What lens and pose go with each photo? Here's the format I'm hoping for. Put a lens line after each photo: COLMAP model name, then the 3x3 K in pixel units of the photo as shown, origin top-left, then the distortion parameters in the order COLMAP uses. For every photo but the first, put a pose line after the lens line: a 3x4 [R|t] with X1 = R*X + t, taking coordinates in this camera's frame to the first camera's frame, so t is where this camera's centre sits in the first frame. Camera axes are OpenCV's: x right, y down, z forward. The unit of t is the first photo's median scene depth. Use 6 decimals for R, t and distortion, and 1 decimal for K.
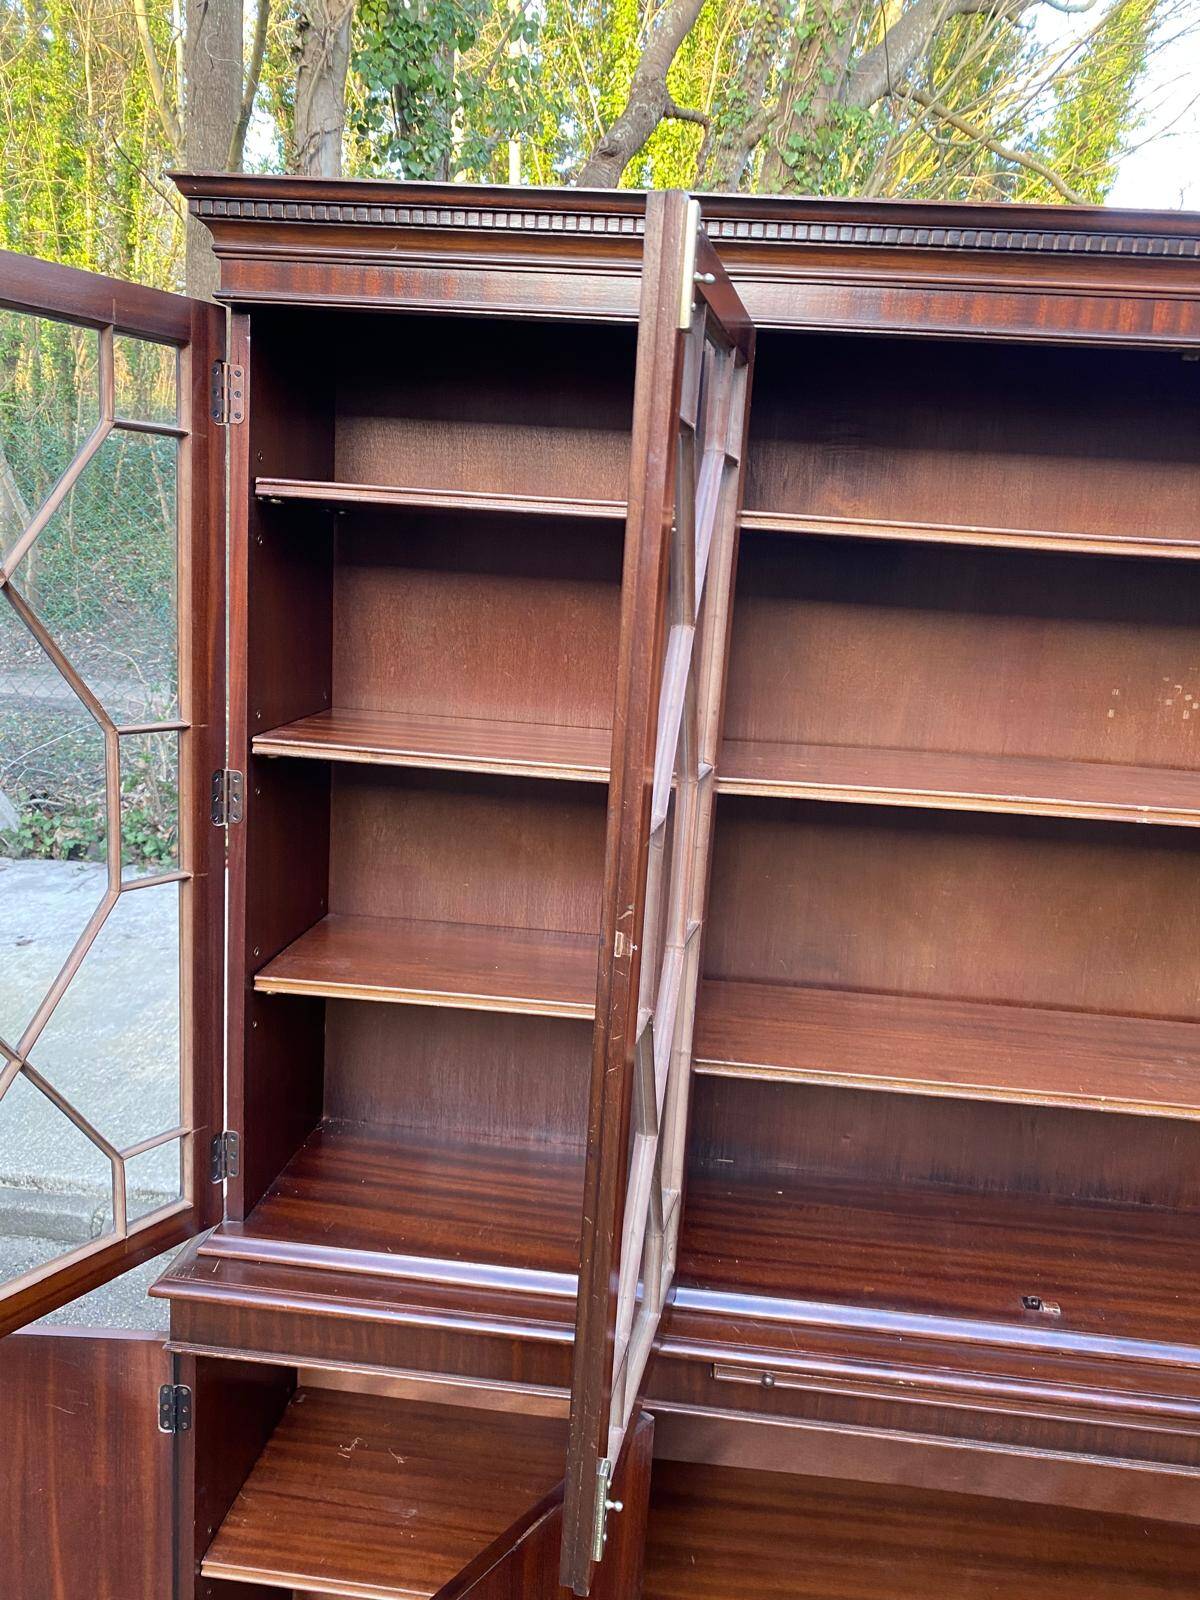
lens RADIAL K [[1231.5, 0, 622.0], [0, 1231.5, 808.7], [0, 0, 1]] dist [0.011728, 0.000858]
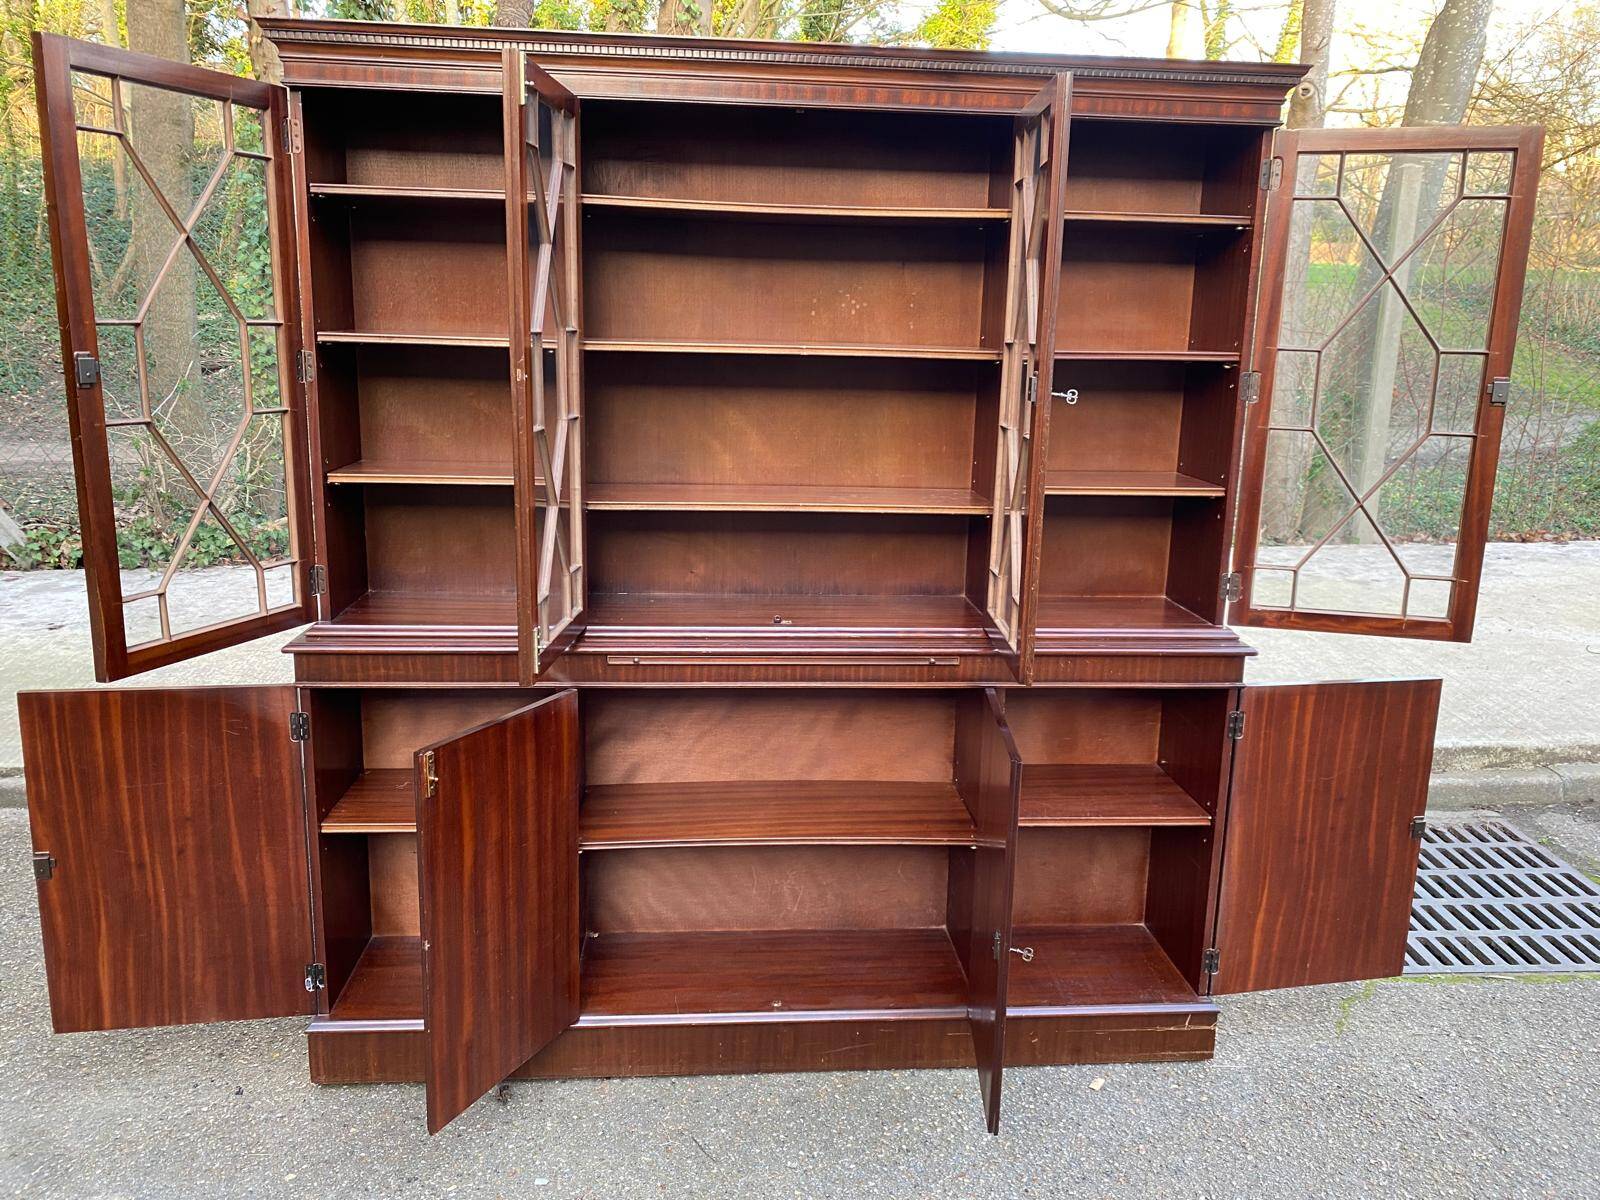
lens RADIAL K [[1231.5, 0, 808.1], [0, 1231.5, 593.8], [0, 0, 1]] dist [0.011728, 0.000858]
pose [[0.984794, -0.072729, 0.157769, 0.083836], [0.067857, 0.997043, 0.036059, 0.287616], [-0.159925, -0.024805, 0.986818, -0.834483]]
